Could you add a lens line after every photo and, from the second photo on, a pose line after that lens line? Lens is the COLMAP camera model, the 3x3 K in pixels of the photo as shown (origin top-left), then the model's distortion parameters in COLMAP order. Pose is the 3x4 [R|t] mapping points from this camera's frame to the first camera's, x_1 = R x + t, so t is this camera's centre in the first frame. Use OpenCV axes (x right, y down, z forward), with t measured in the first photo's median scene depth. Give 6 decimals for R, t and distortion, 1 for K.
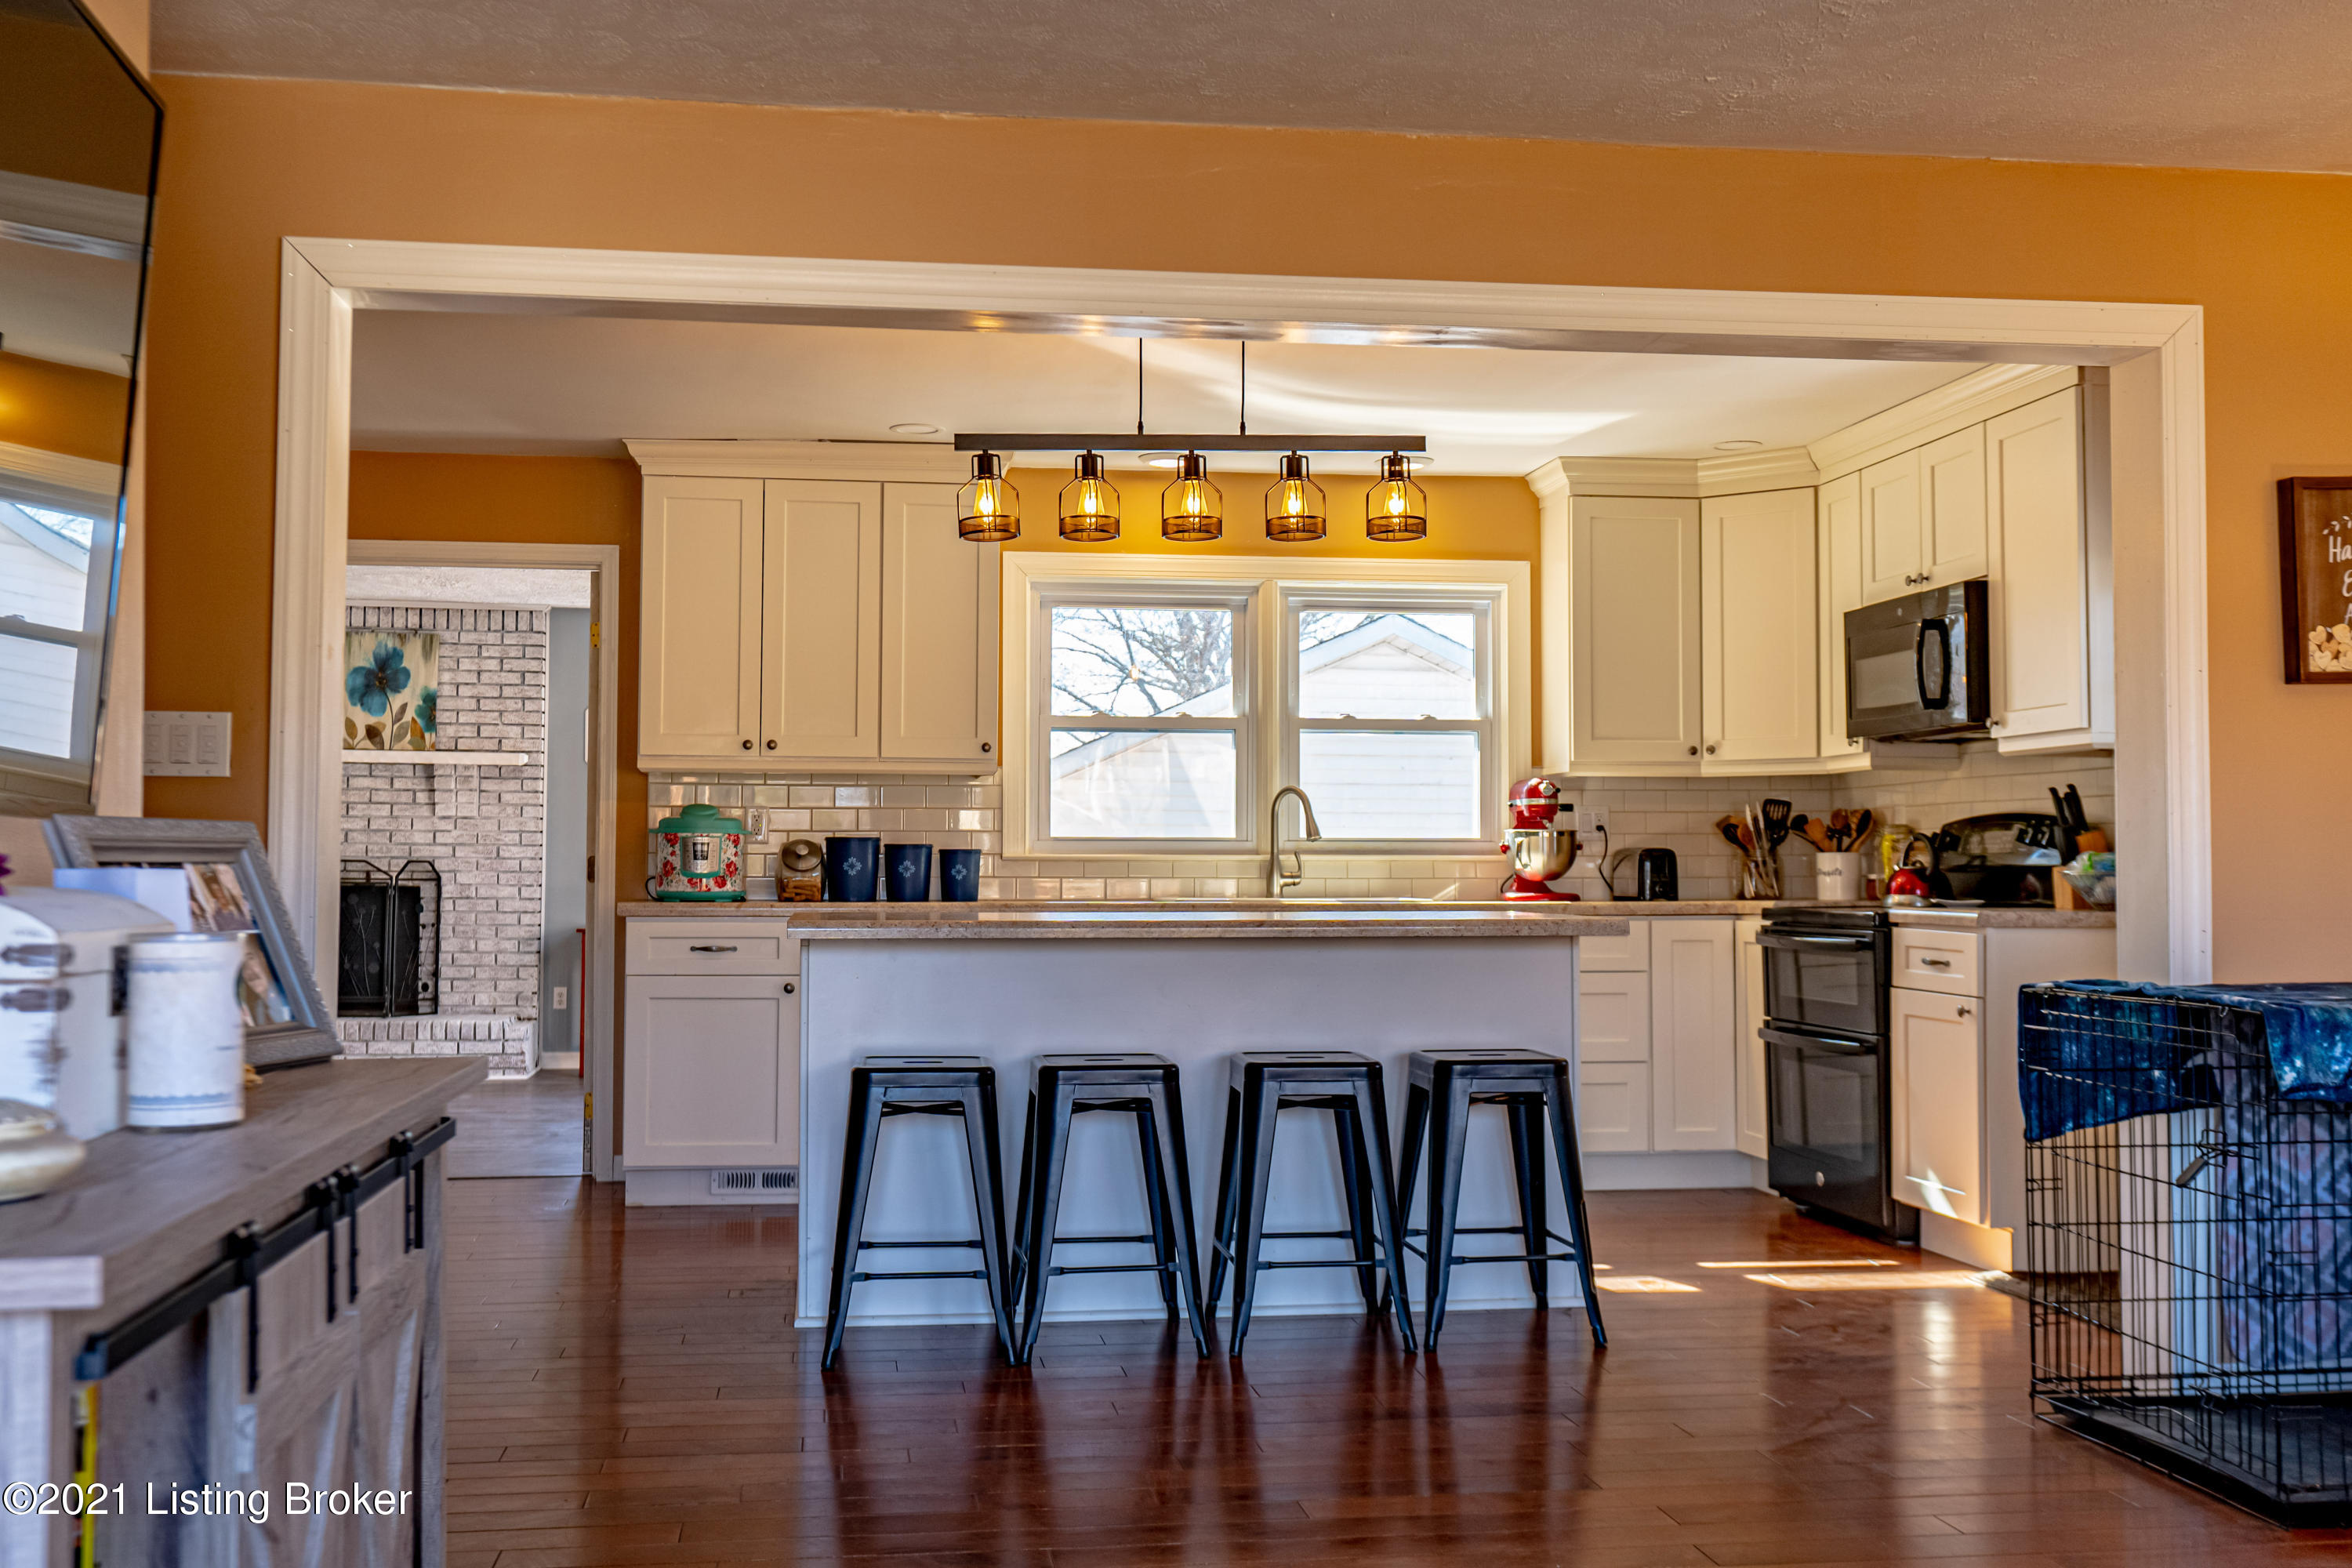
lens RADIAL K [[2169.6, 0, 1169.5], [0, 2169.6, 778.8], [0, 0, 1]] dist [0.042723, 0.000000]
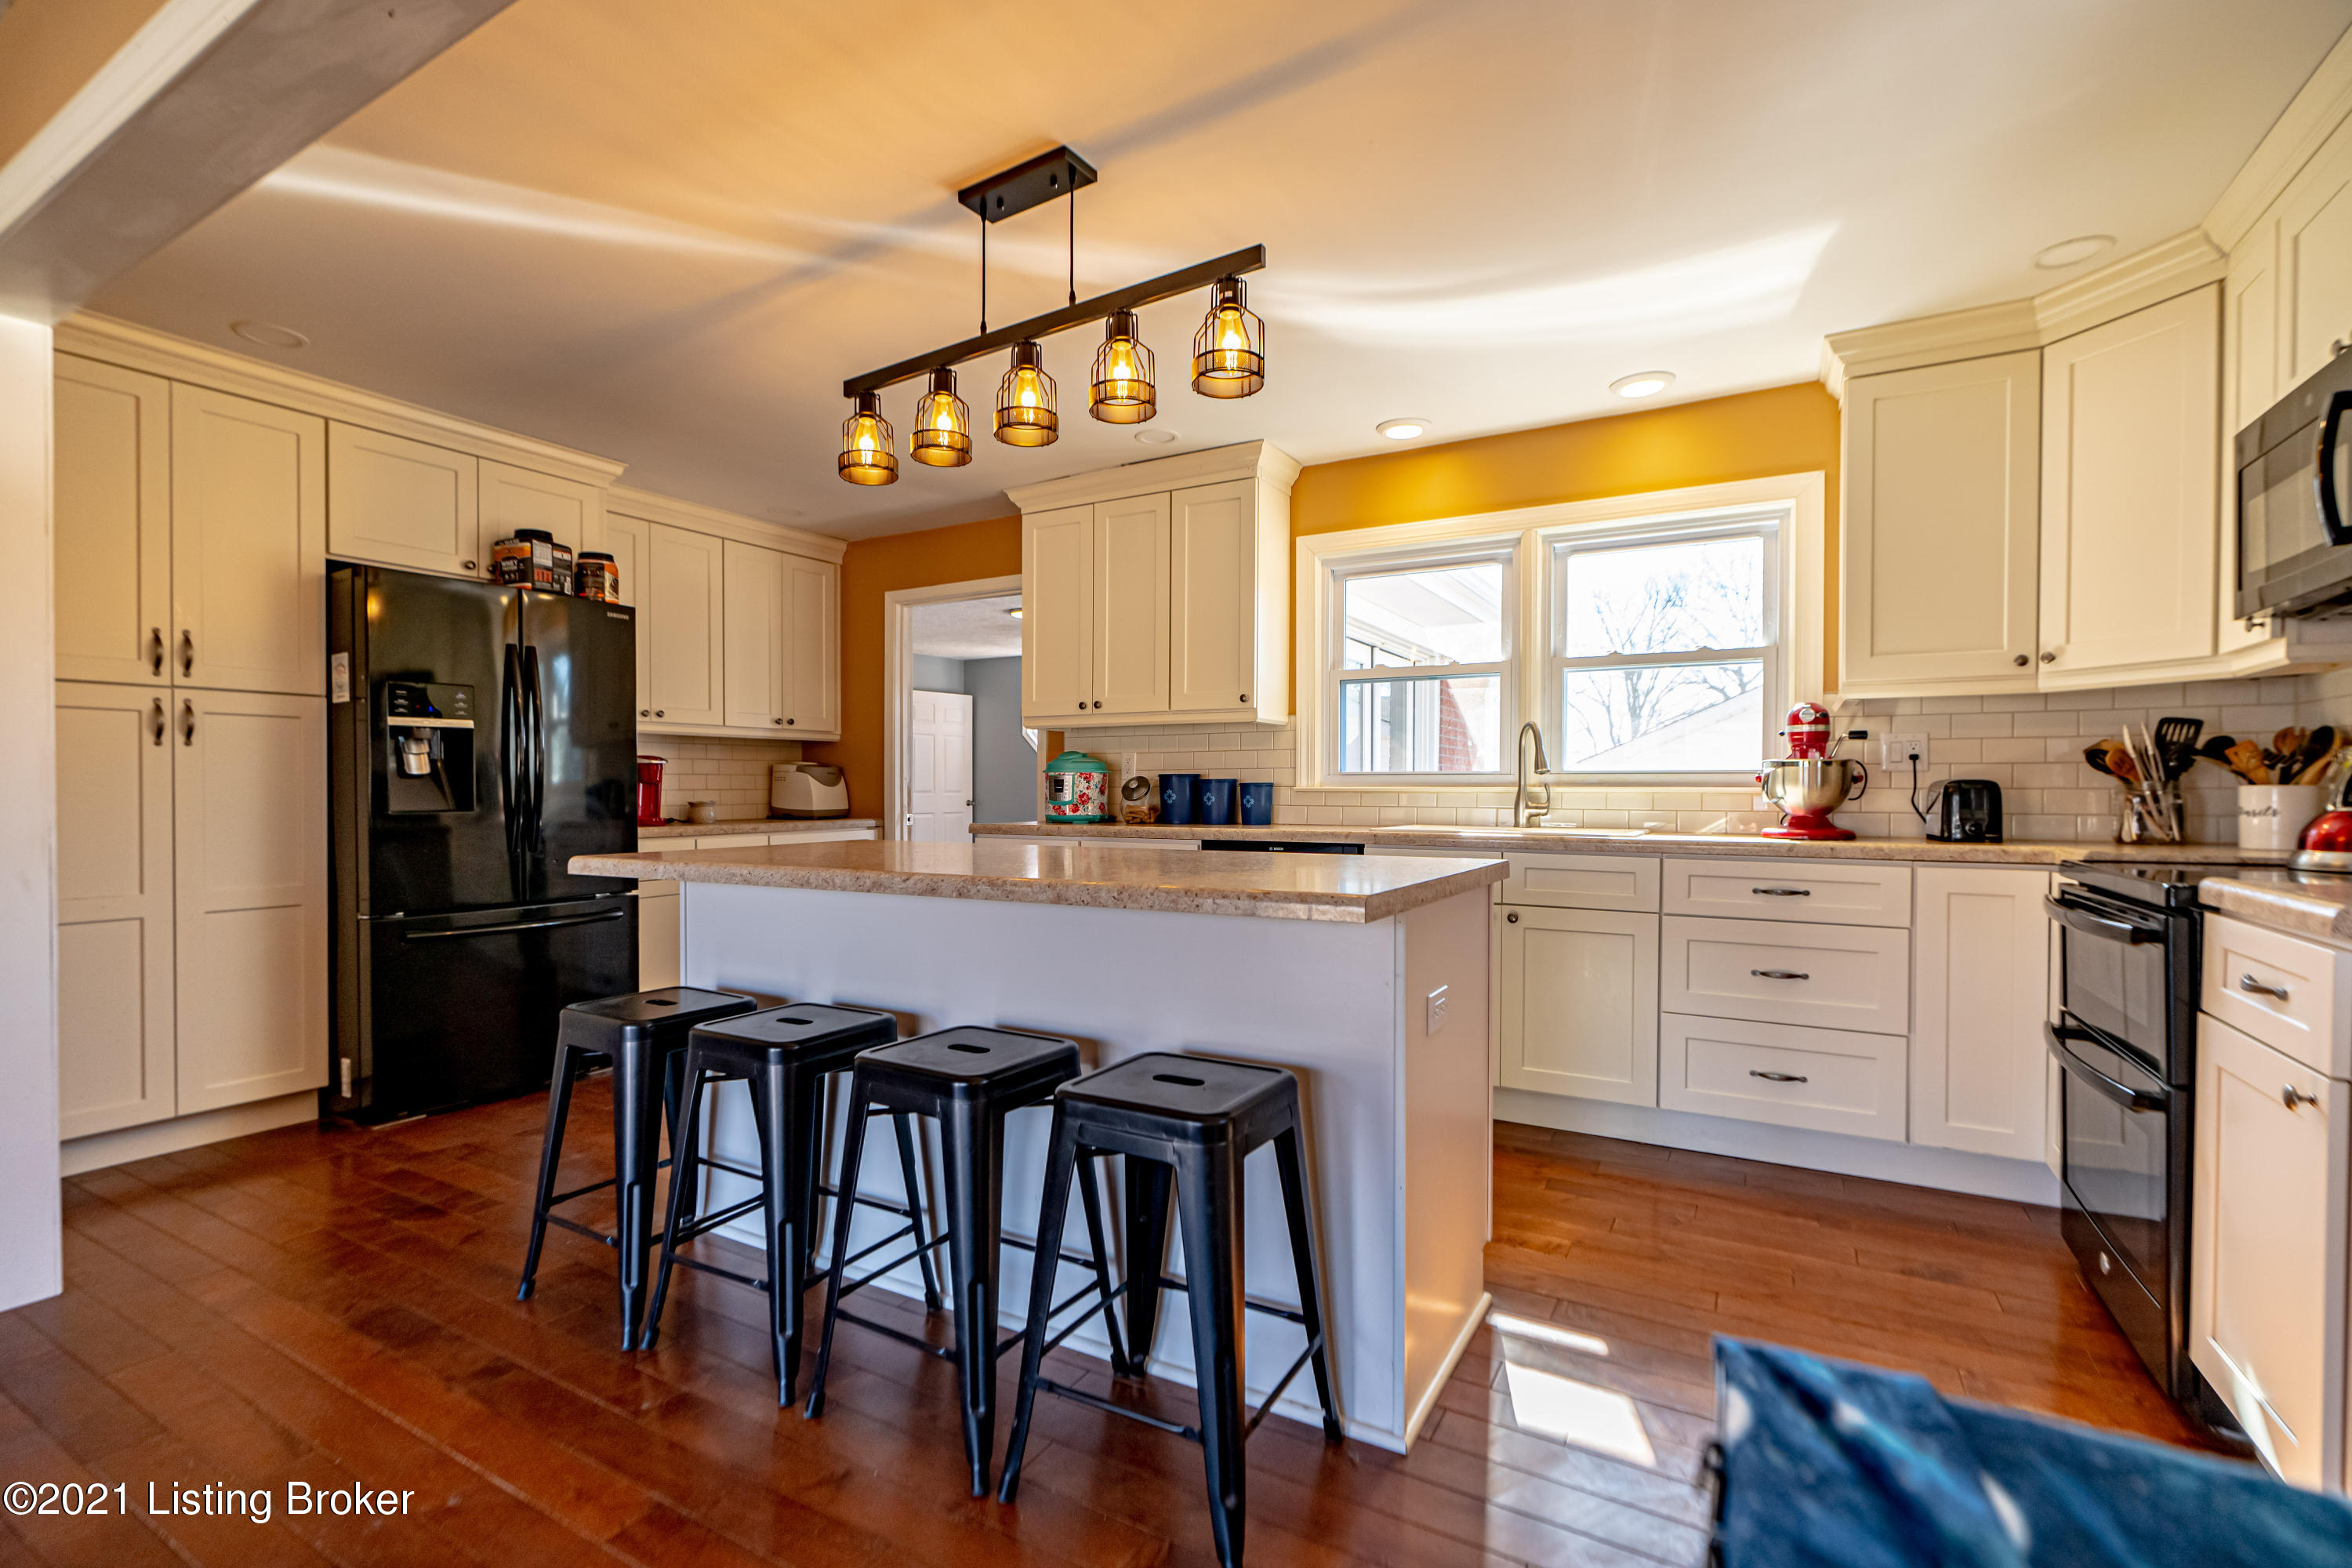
lens RADIAL K [[1063.8, 0, 1155.9], [0, 1063.8, 800.9], [0, 0, 1]] dist [-0.002989, 0.002082]
pose [[0.789855, 0.007620, -0.613247, 0.229198], [0.023790, 0.998790, 0.043052, 0.014897], [0.612832, -0.048594, 0.788717, 0.482985]]
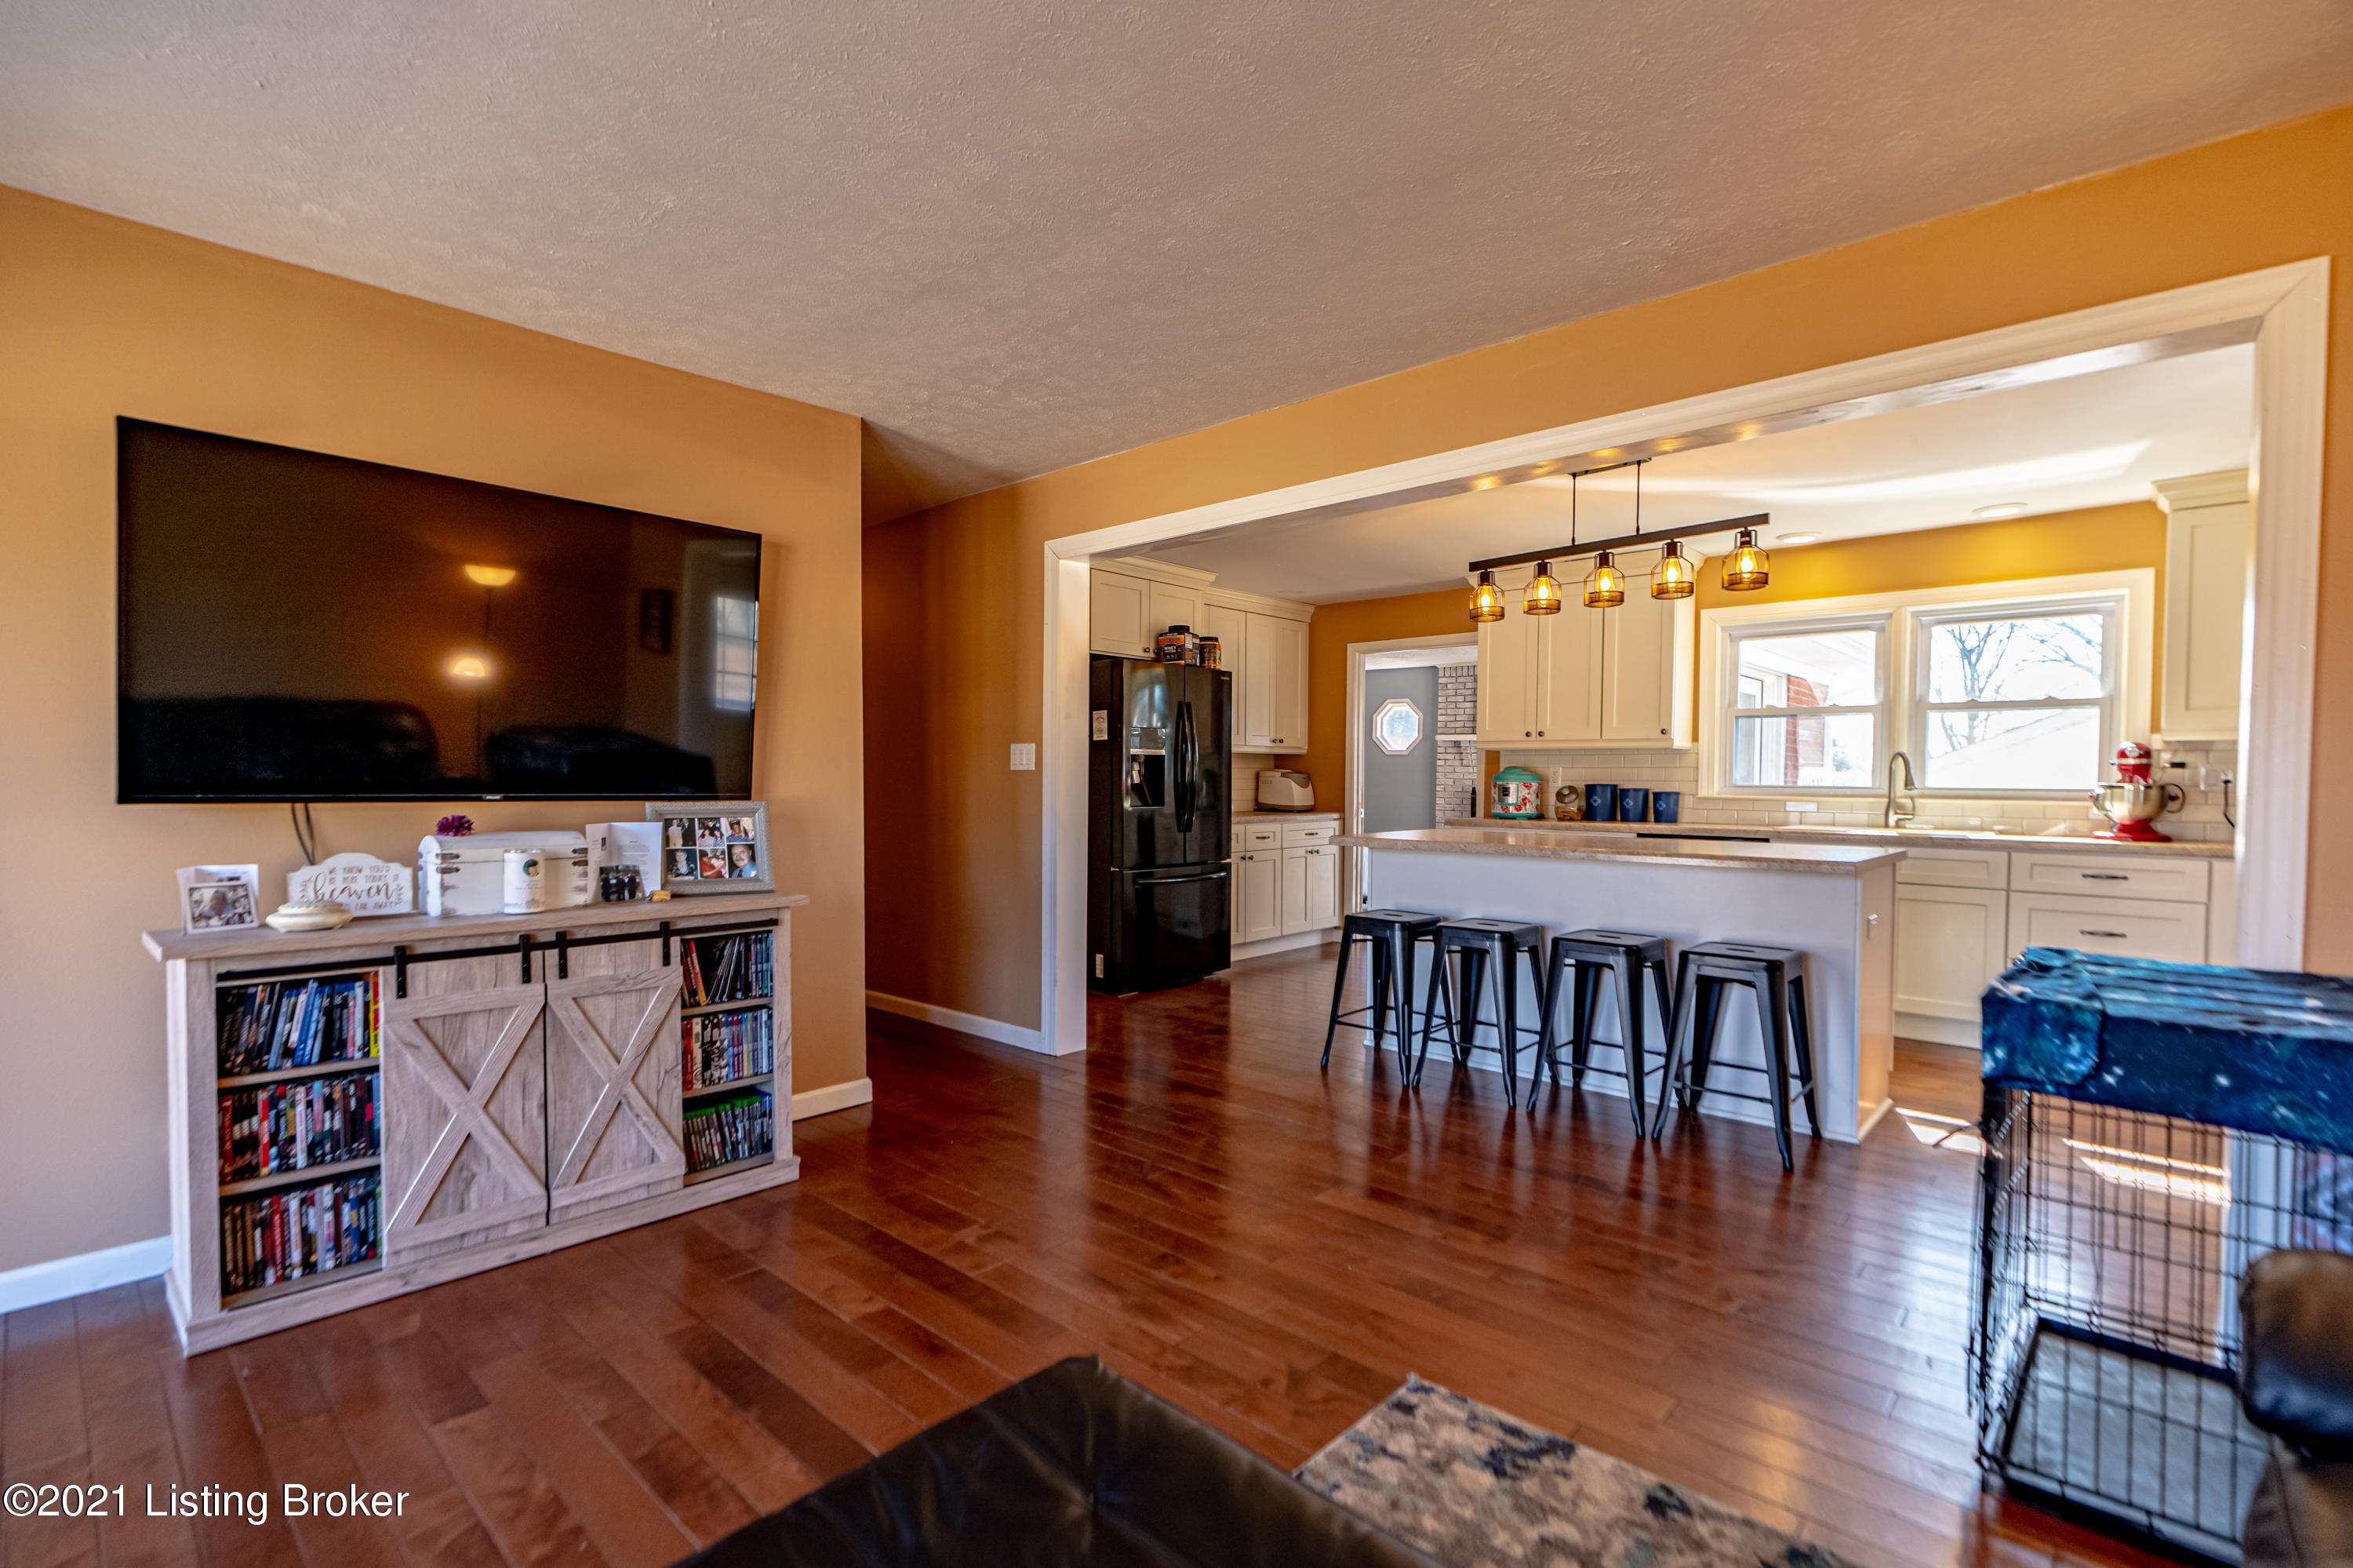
lens RADIAL K [[1064.3, 0, 1165.4], [0, 1064.3, 796.1], [0, 0, 1]] dist [-0.002989, 0.002082]
pose [[0.632571, 0.019574, -0.774255, 0.293952], [0.022324, 0.998804, 0.043490, -0.008725], [0.774181, -0.044795, 0.631377, 0.179751]]
